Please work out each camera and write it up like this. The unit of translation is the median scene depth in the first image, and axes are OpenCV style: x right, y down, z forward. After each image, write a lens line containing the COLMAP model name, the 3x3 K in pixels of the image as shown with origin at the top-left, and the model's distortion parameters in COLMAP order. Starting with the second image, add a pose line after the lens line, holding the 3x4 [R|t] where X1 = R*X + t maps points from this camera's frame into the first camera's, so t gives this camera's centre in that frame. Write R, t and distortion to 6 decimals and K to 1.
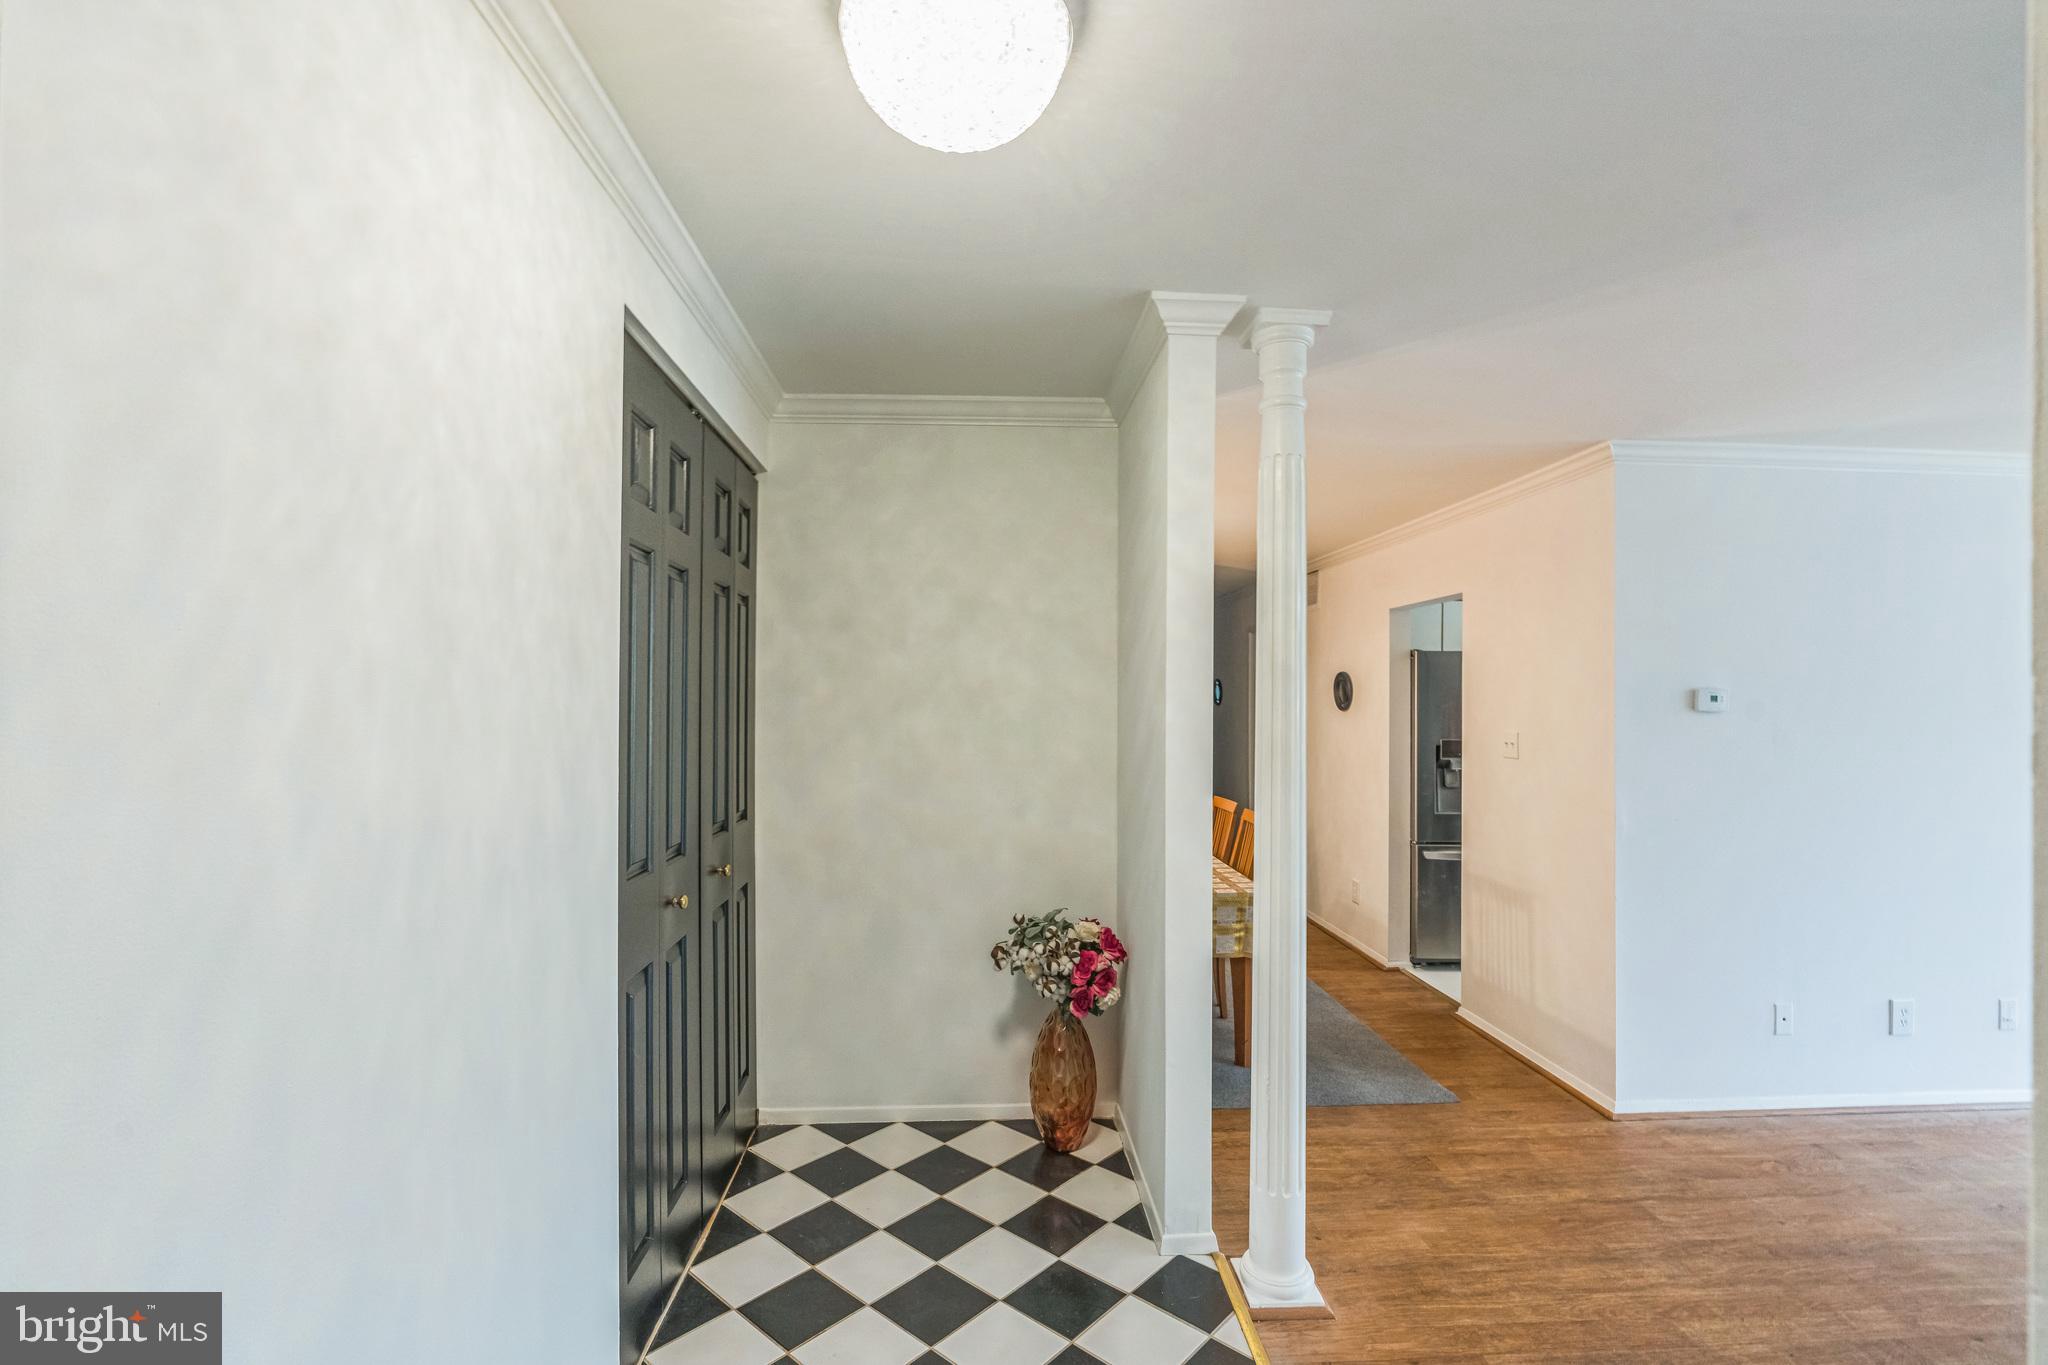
lens RADIAL K [[920.7, 0, 1046.7], [0, 920.7, 701.7], [0, 0, 1]] dist [0.001174, 0.000621]
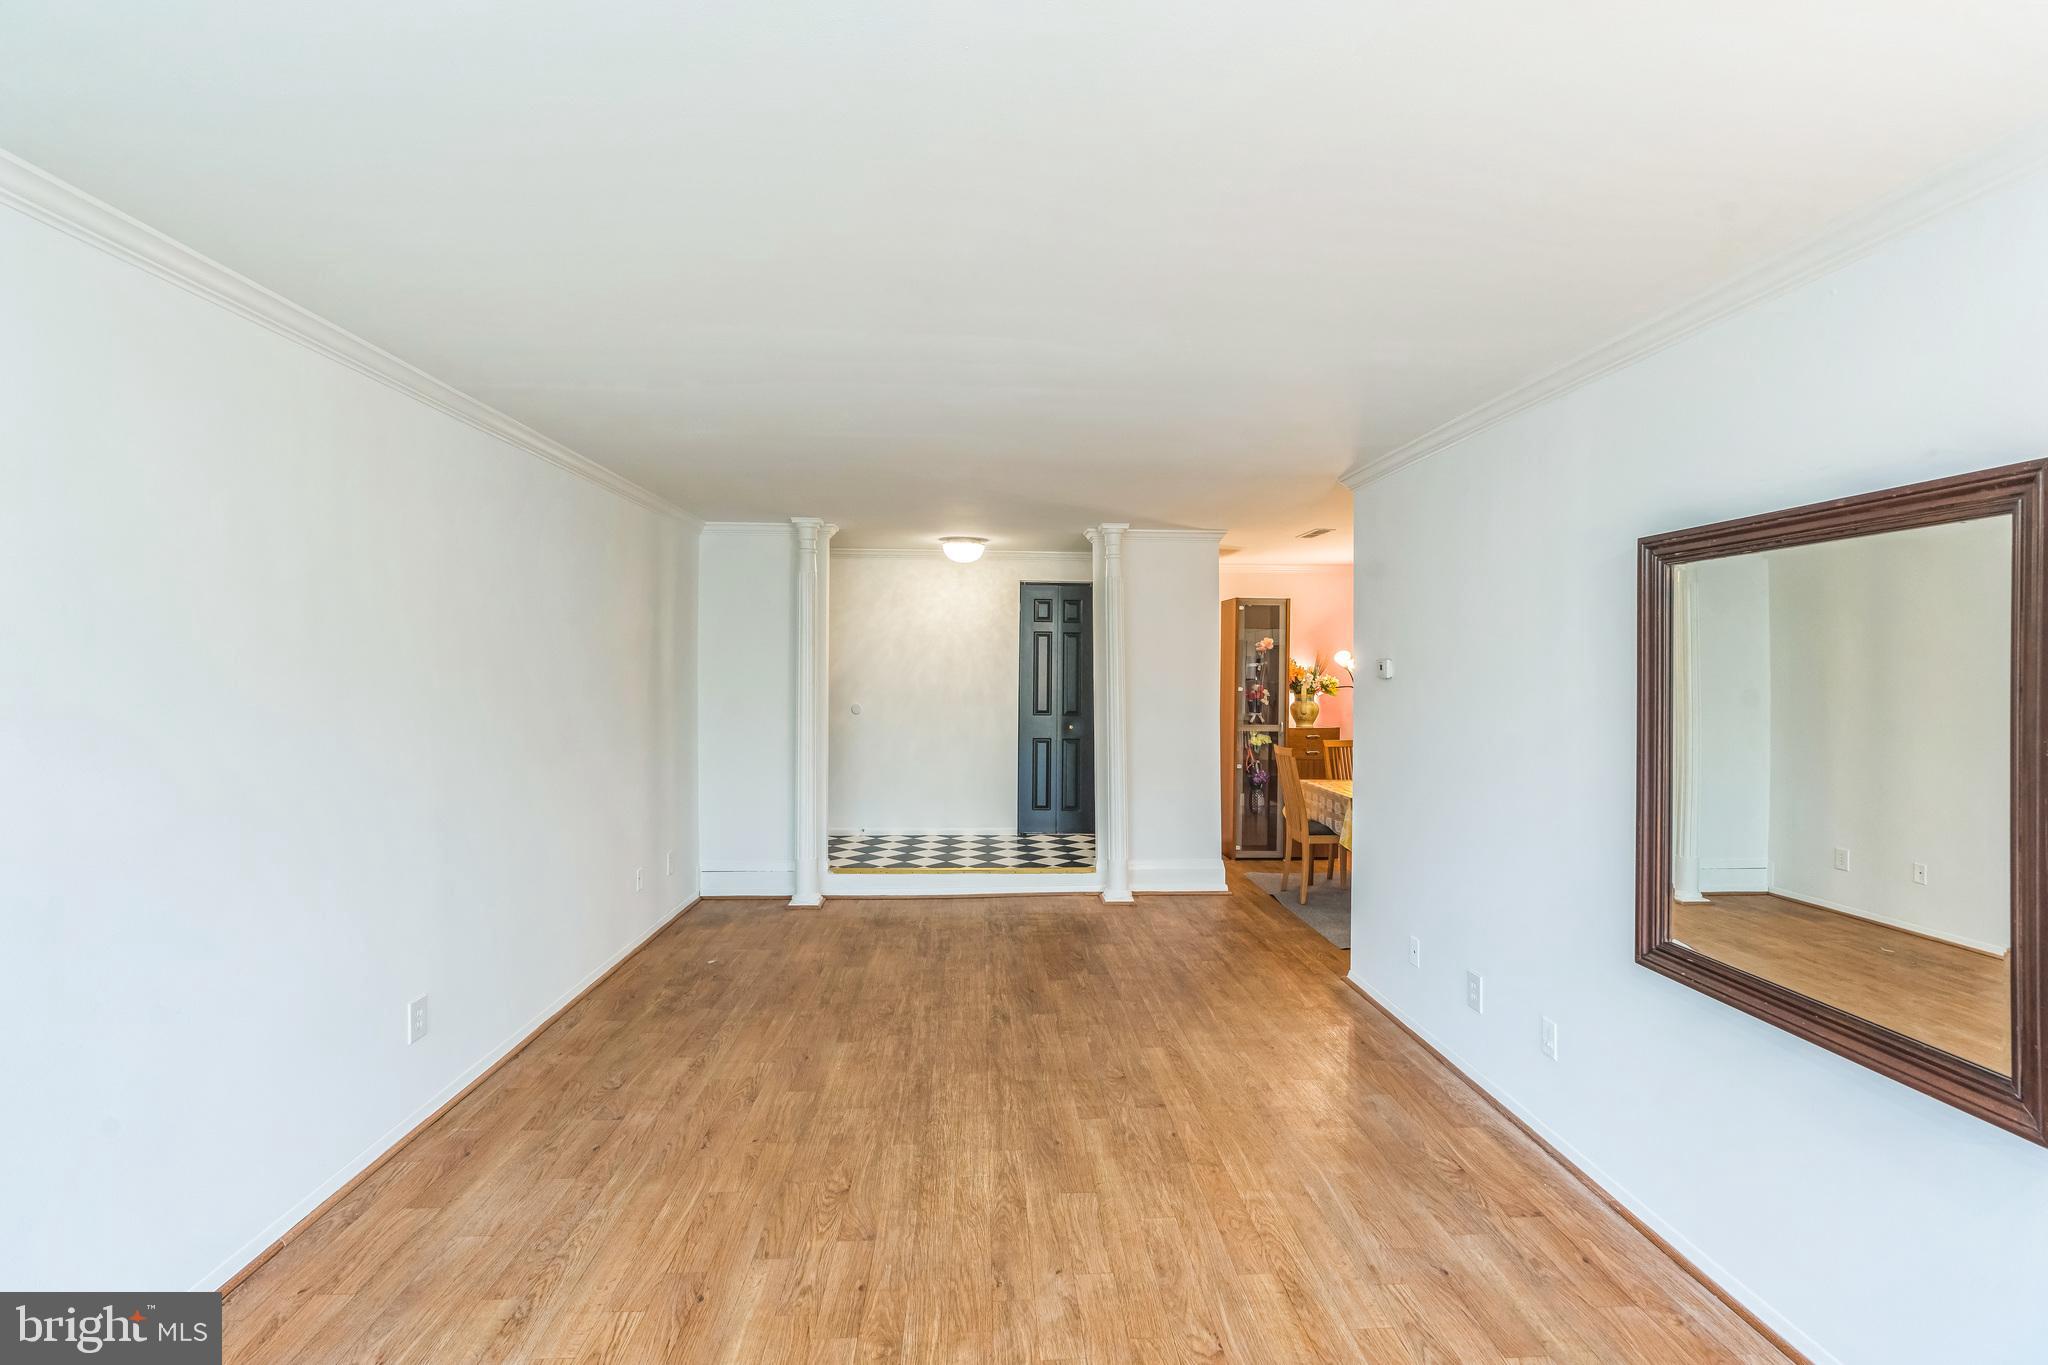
lens RADIAL K [[920.2, 0, 1027.7], [0, 920.2, 660.8], [0, 0, 1]] dist [-0.003460, 0.000242]
pose [[-0.014567, -0.013861, -0.999798, 1.966015], [-0.006292, 0.999885, -0.013770, 0.007102], [0.999874, 0.006090, -0.014653, 0.549859]]
